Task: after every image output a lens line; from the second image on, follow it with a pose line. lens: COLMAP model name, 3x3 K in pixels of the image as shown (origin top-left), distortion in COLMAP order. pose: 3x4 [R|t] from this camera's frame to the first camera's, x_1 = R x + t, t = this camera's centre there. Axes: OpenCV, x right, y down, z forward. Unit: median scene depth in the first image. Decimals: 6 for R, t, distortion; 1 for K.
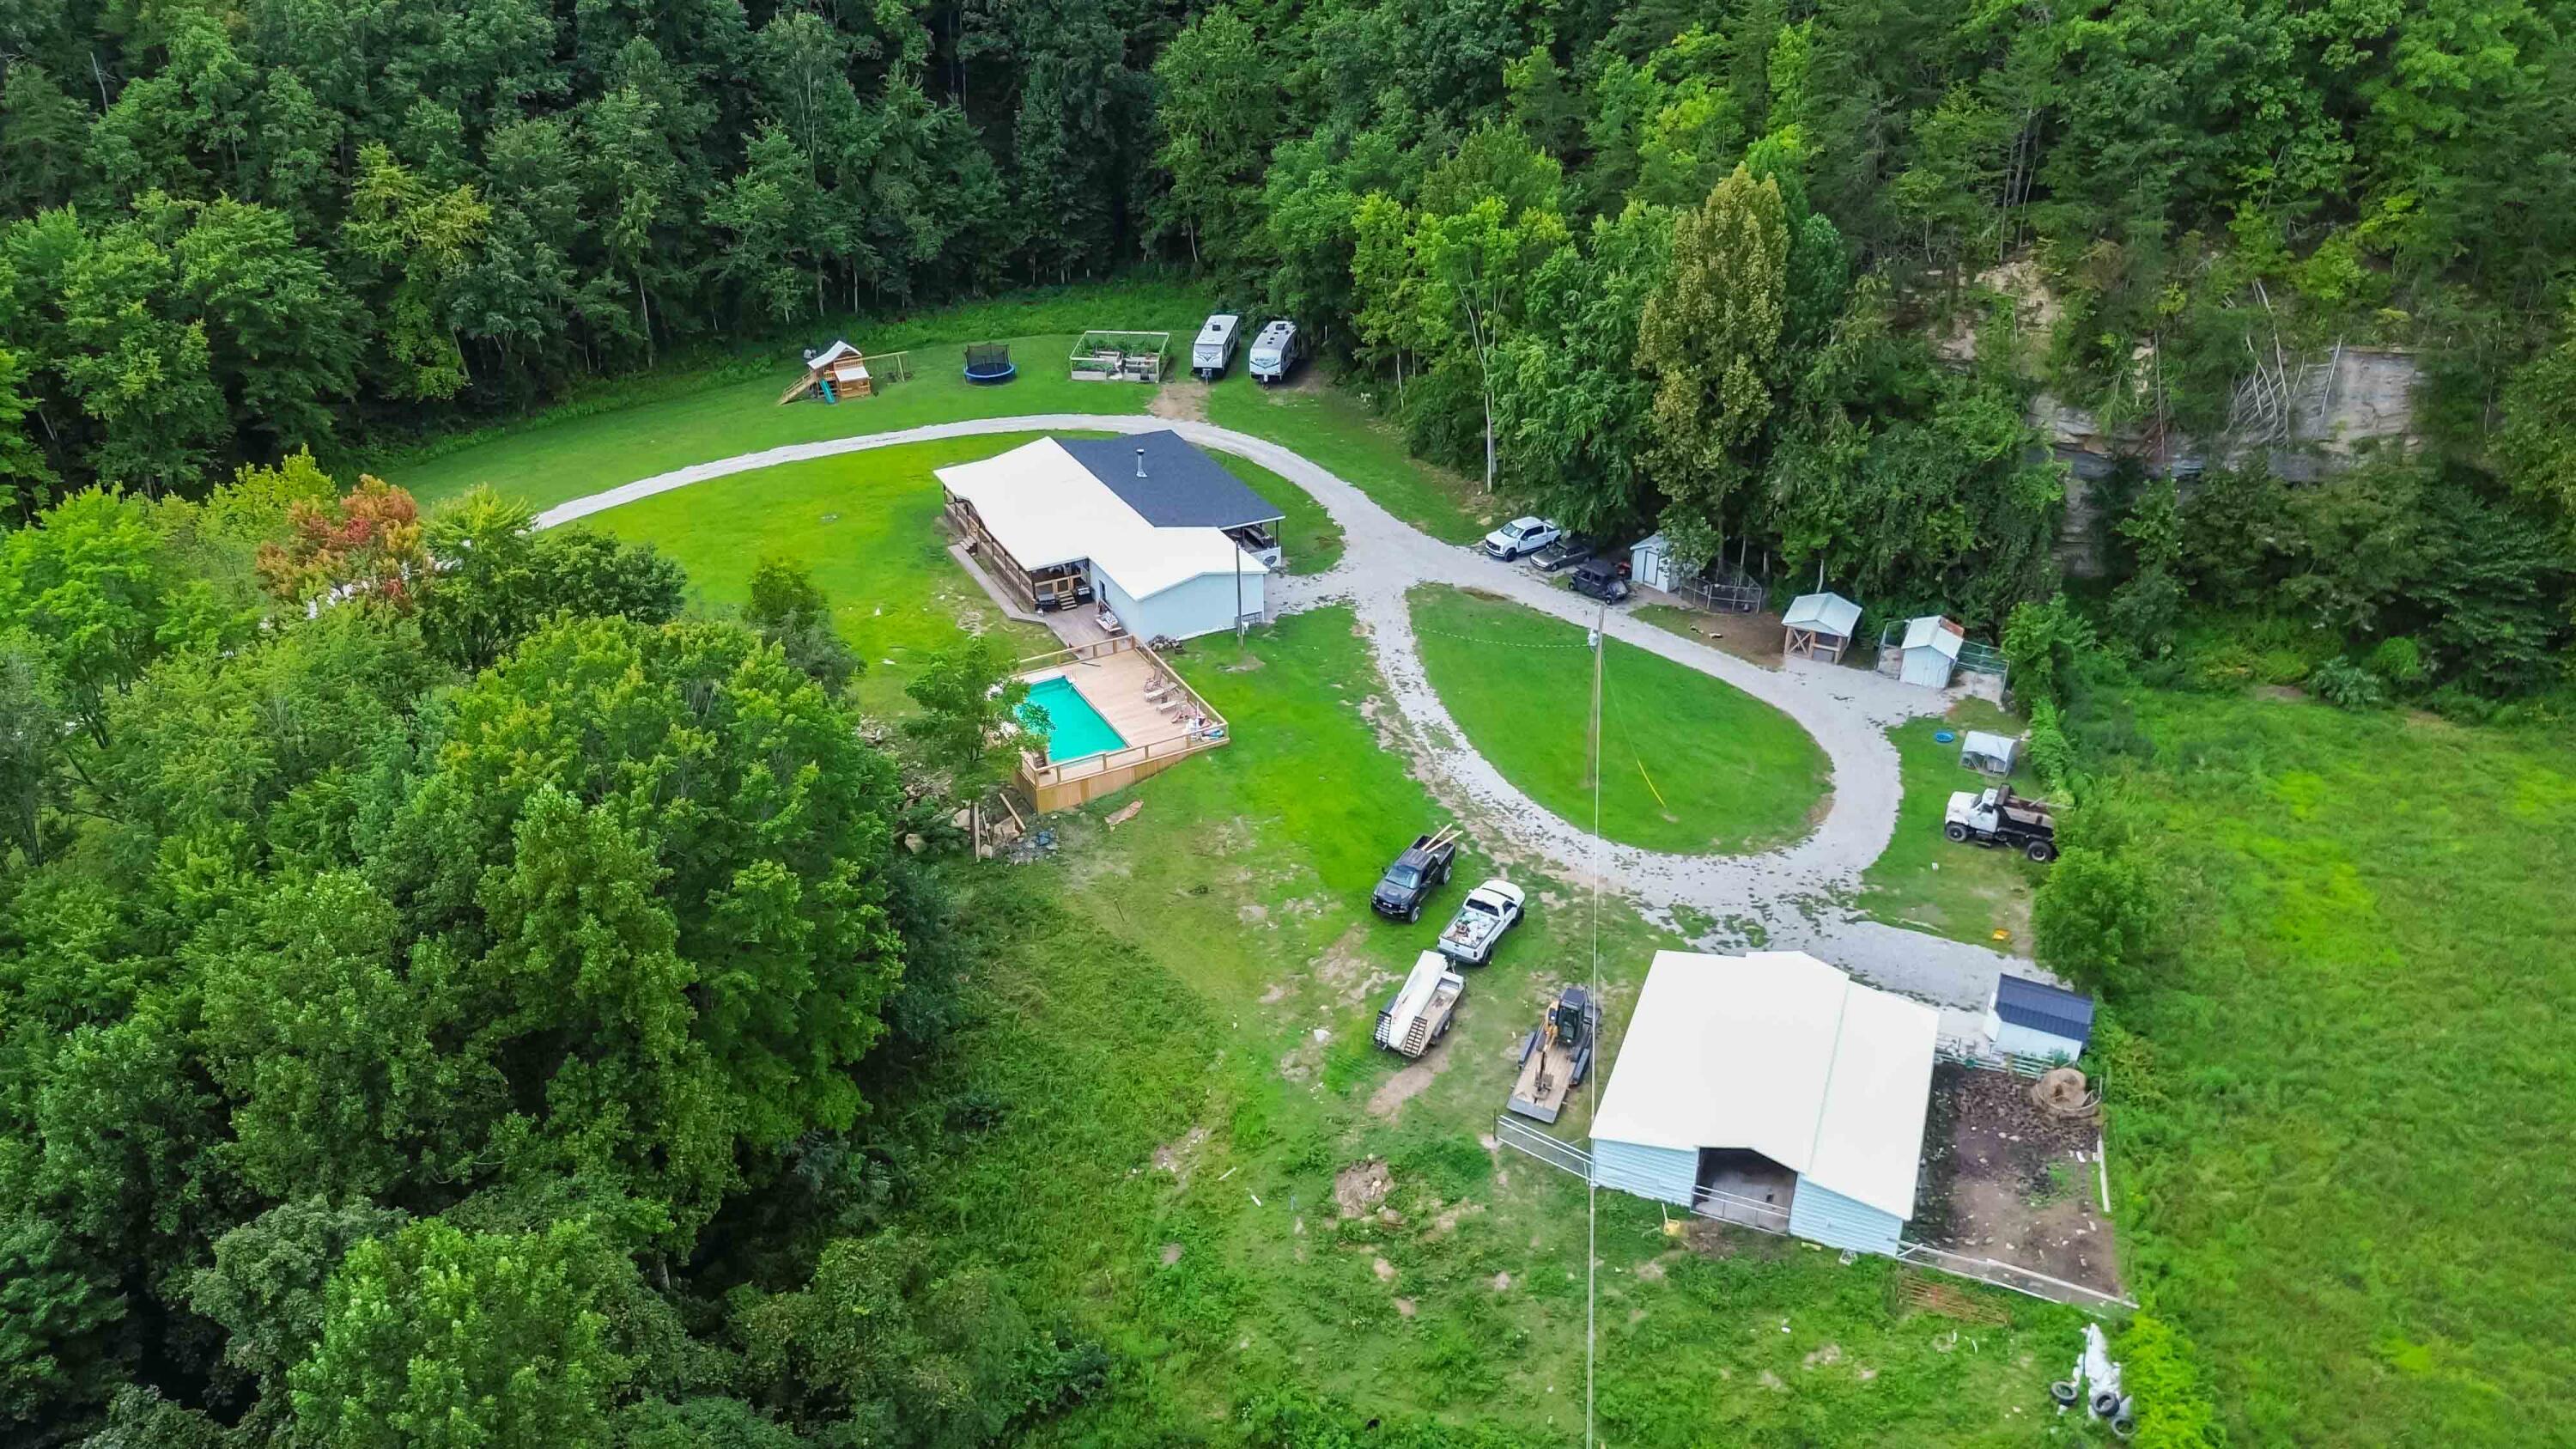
lens RADIAL K [[1825.5, 0, 1285.0], [0, 1825.5, 717.3], [0, 0, 1]] dist [0.083816, -0.098434]
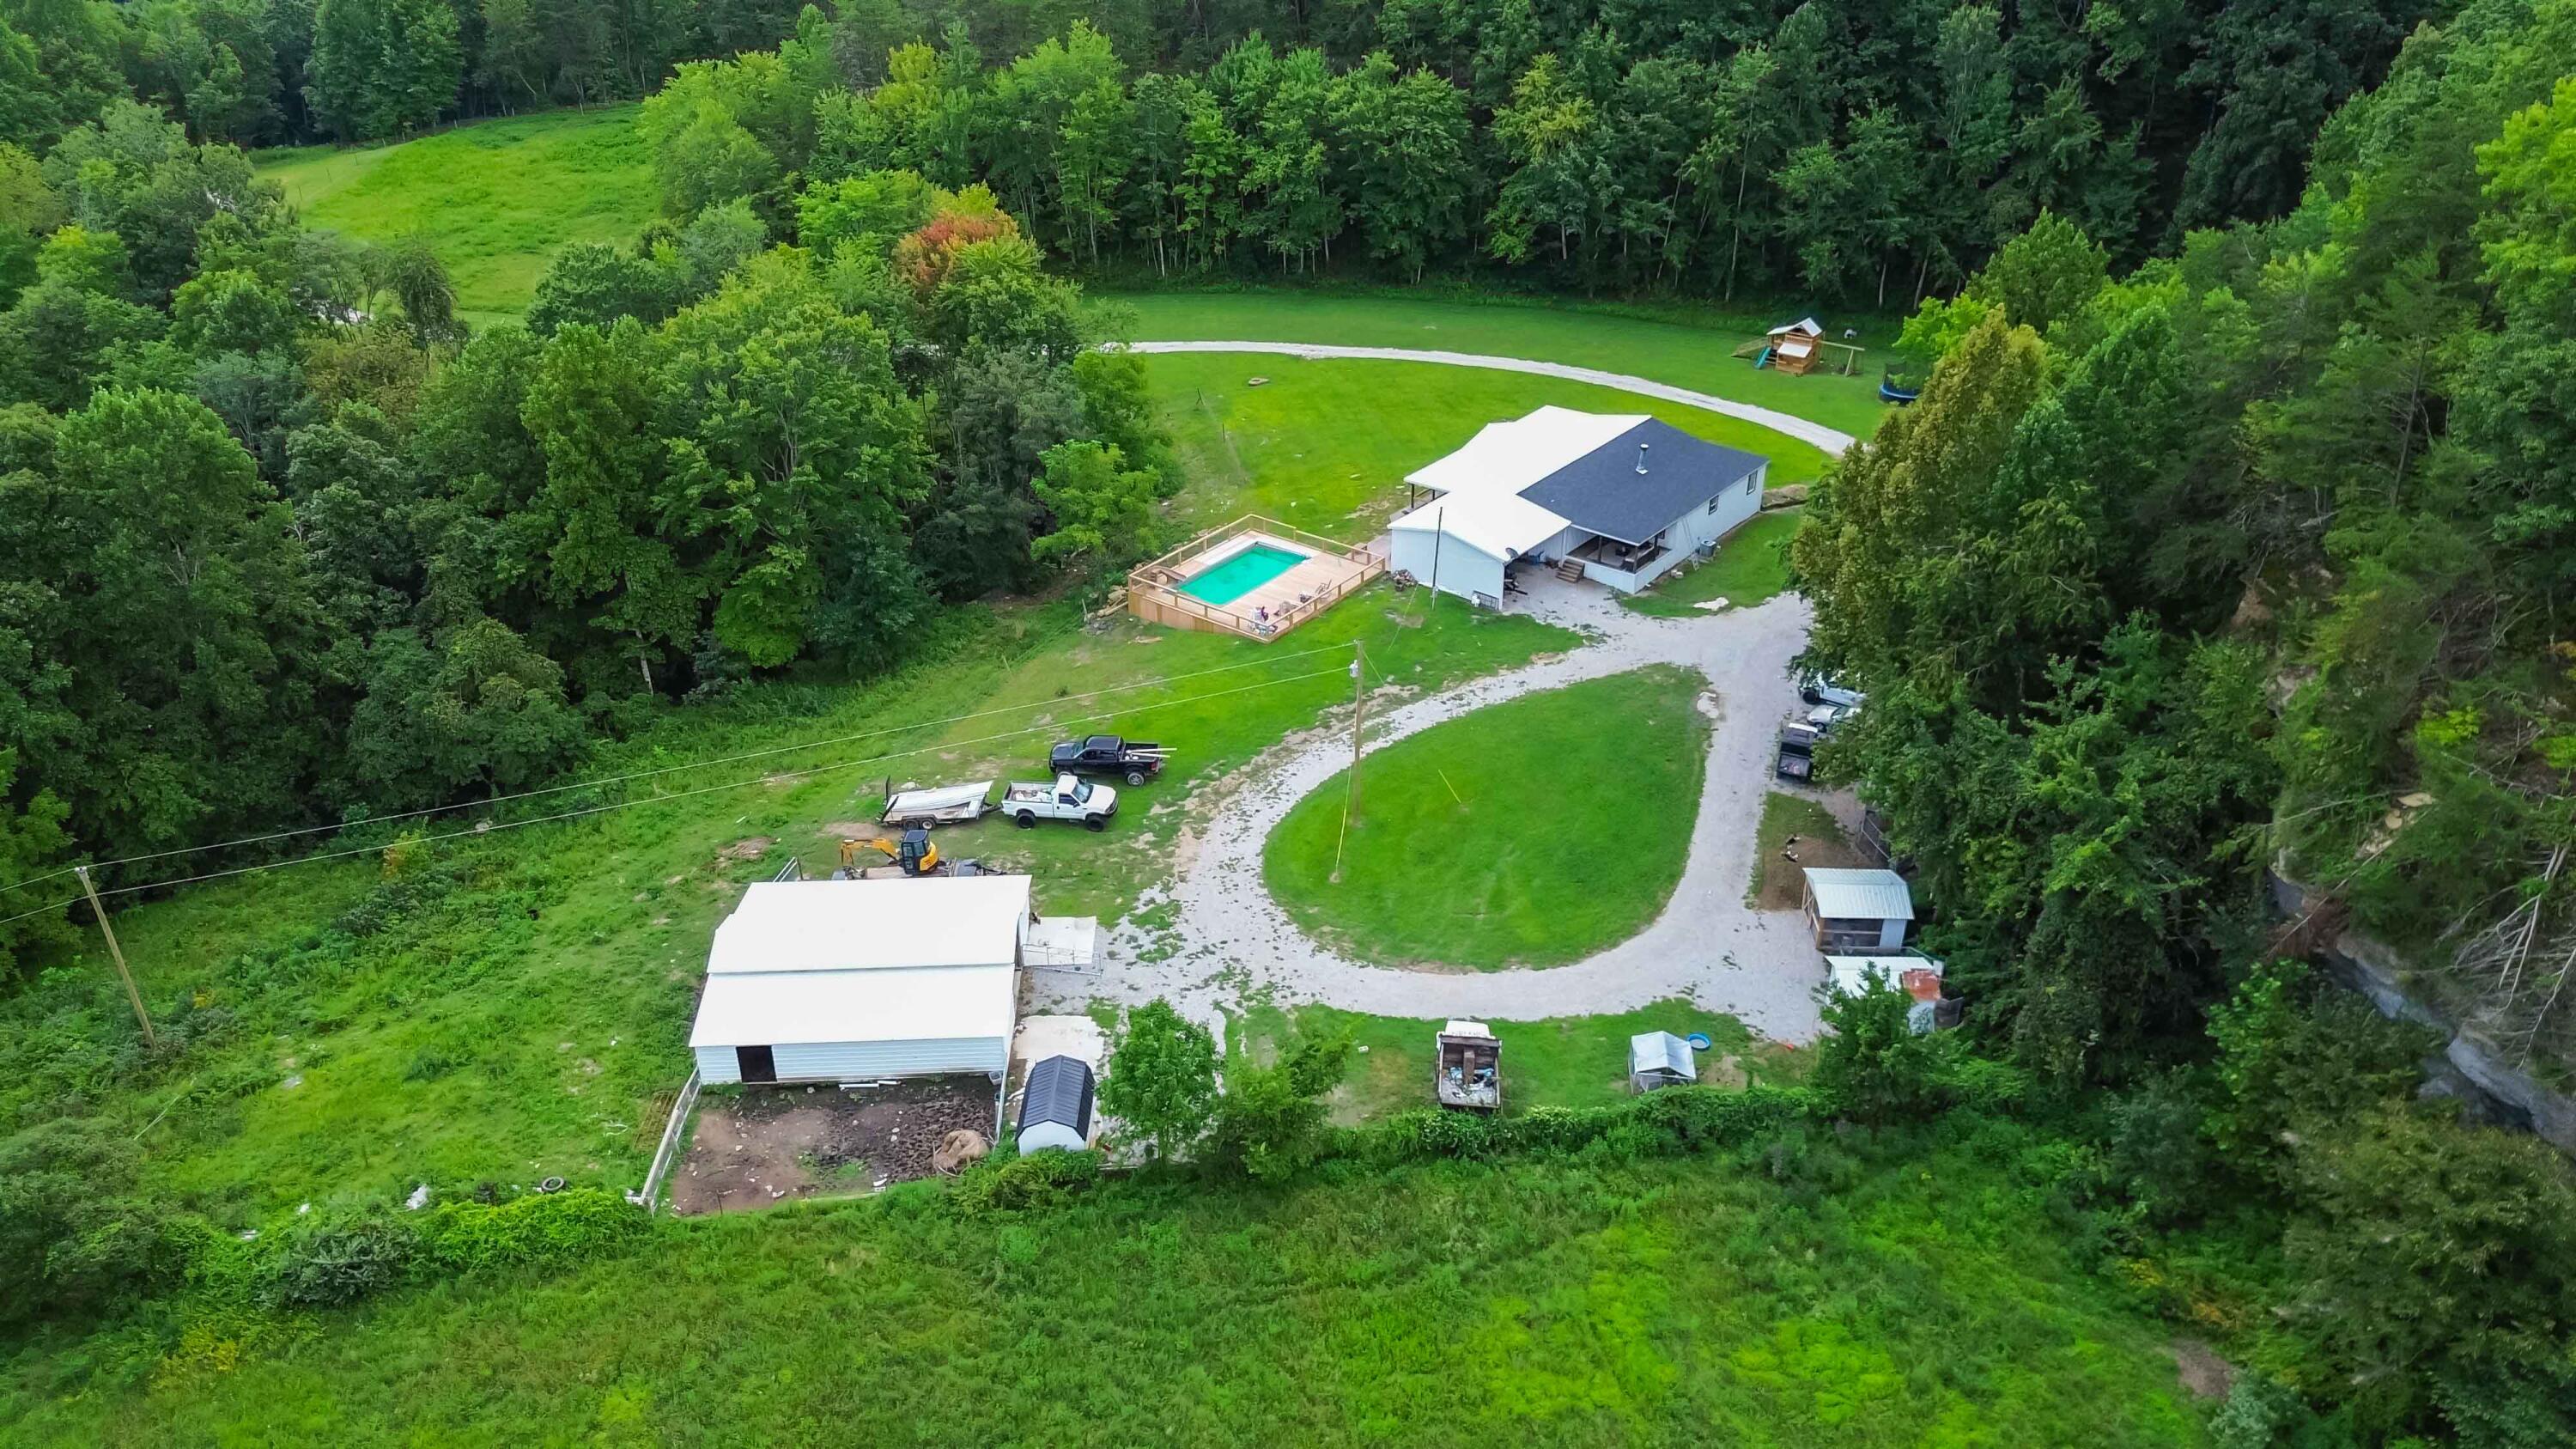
lens RADIAL K [[1825.5, 0, 1285.0], [0, 1825.5, 717.3], [0, 0, 1]] dist [0.083816, -0.098434]
pose [[0.407842, 0.448818, -0.795127, 0.952064], [-0.441783, 0.859121, 0.258338, -0.259977], [0.799058, 0.245912, 0.548665, 0.455480]]
